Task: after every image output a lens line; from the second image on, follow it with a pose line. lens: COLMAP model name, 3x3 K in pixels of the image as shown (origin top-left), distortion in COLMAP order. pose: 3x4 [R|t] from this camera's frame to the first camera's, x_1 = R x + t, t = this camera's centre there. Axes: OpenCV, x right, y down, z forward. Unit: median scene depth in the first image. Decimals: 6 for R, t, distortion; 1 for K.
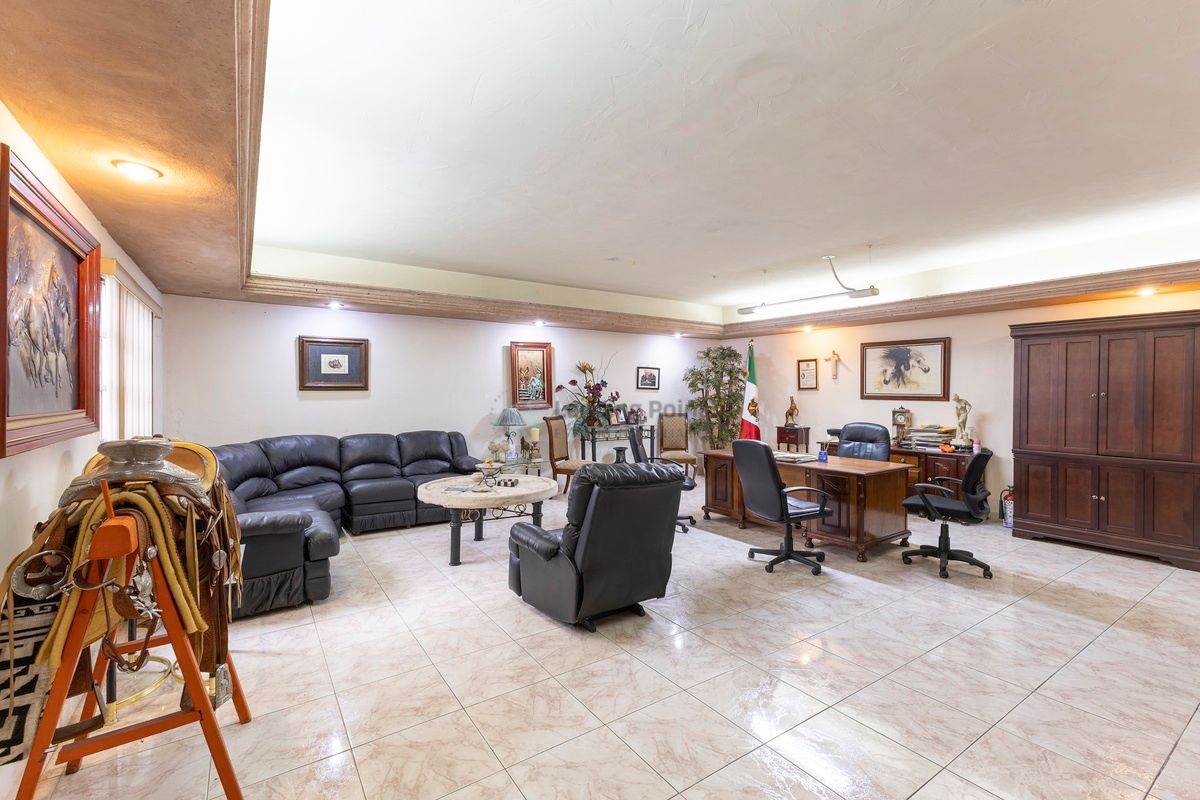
lens RADIAL K [[518.1, 0, 587.4], [0, 518.1, 398.0], [0, 0, 1]] dist [0.019642, -0.007066]
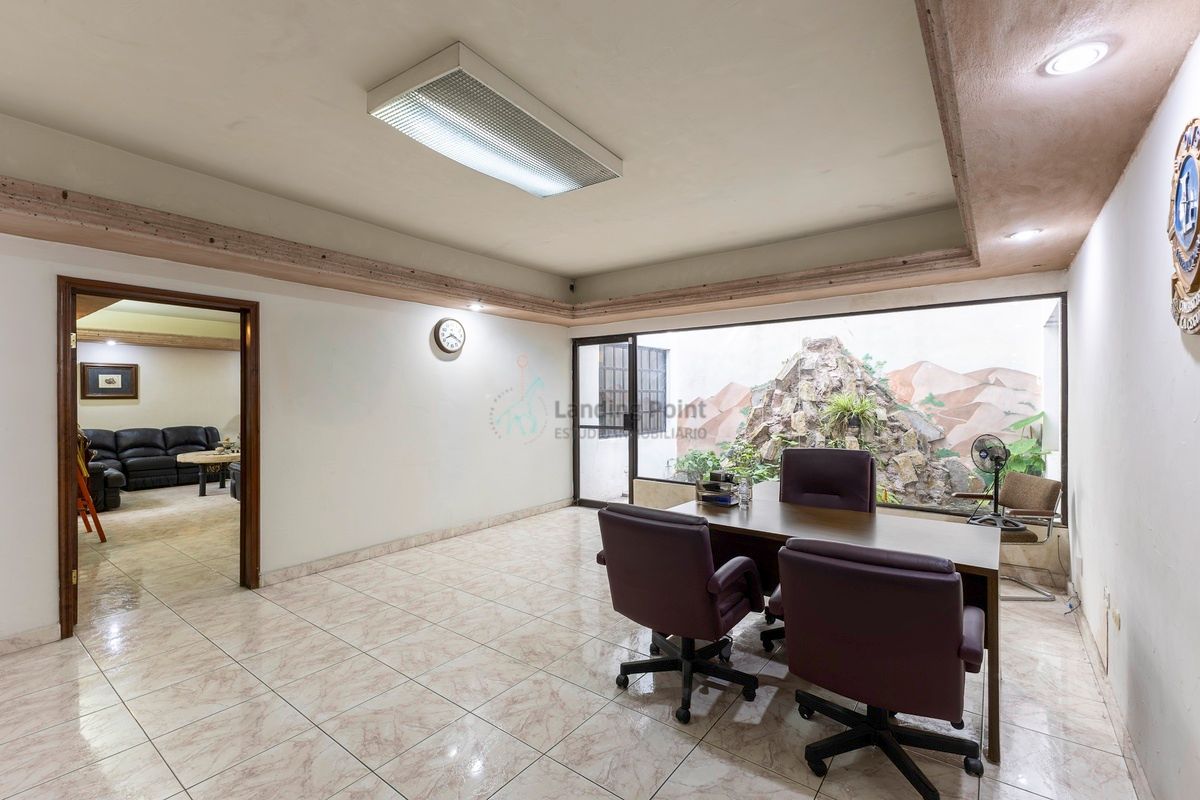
lens RADIAL K [[526.4, 0, 604.6], [0, 526.4, 400.6], [0, 0, 1]] dist [0.000405, -0.000074]
pose [[0.941502, -0.006442, 0.336946, 0.325430], [0.006864, 0.999976, -0.000061, -0.001041], [-0.336937, 0.002371, 0.941524, -0.865033]]
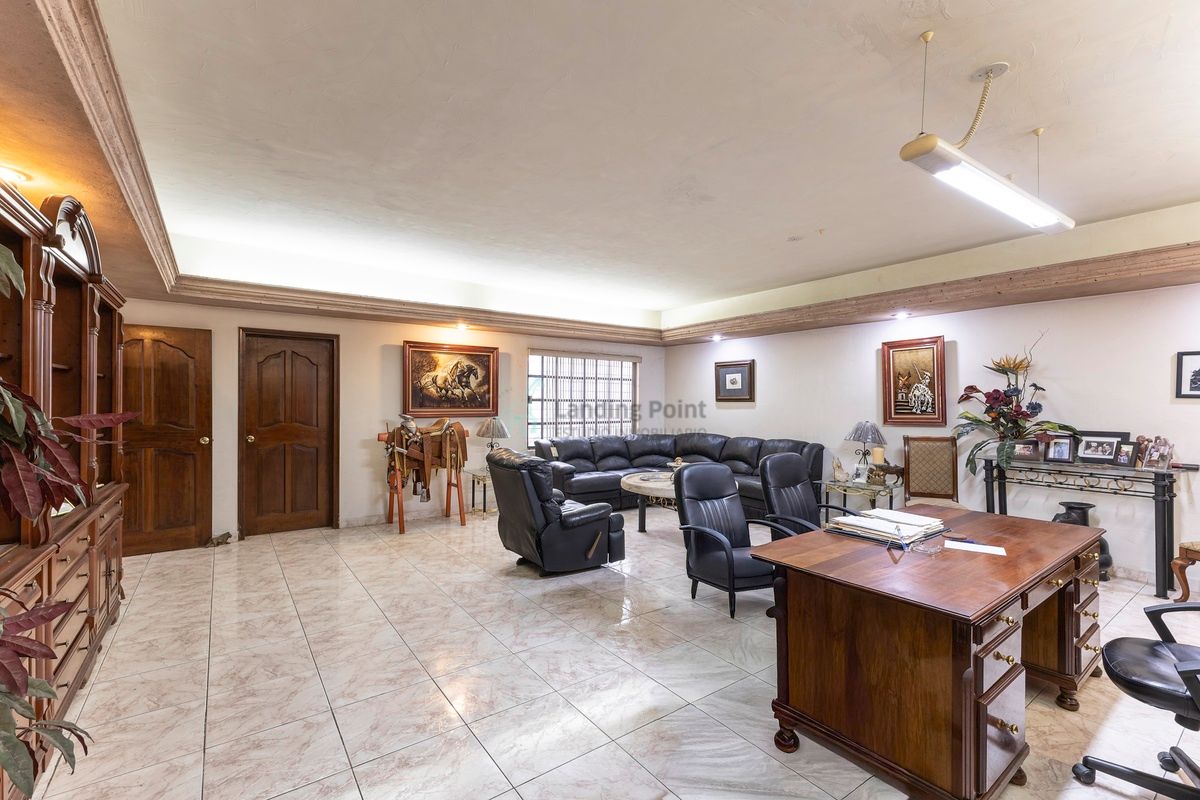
lens RADIAL K [[511.1, 0, 605.5], [0, 511.1, 403.8], [0, 0, 1]] dist [-0.000888, -0.000255]
pose [[0.061034, -0.001033, -0.998135, 0.761411], [-0.018929, 0.999818, -0.002192, -0.000820], [0.997956, 0.019027, 0.061003, 0.602443]]
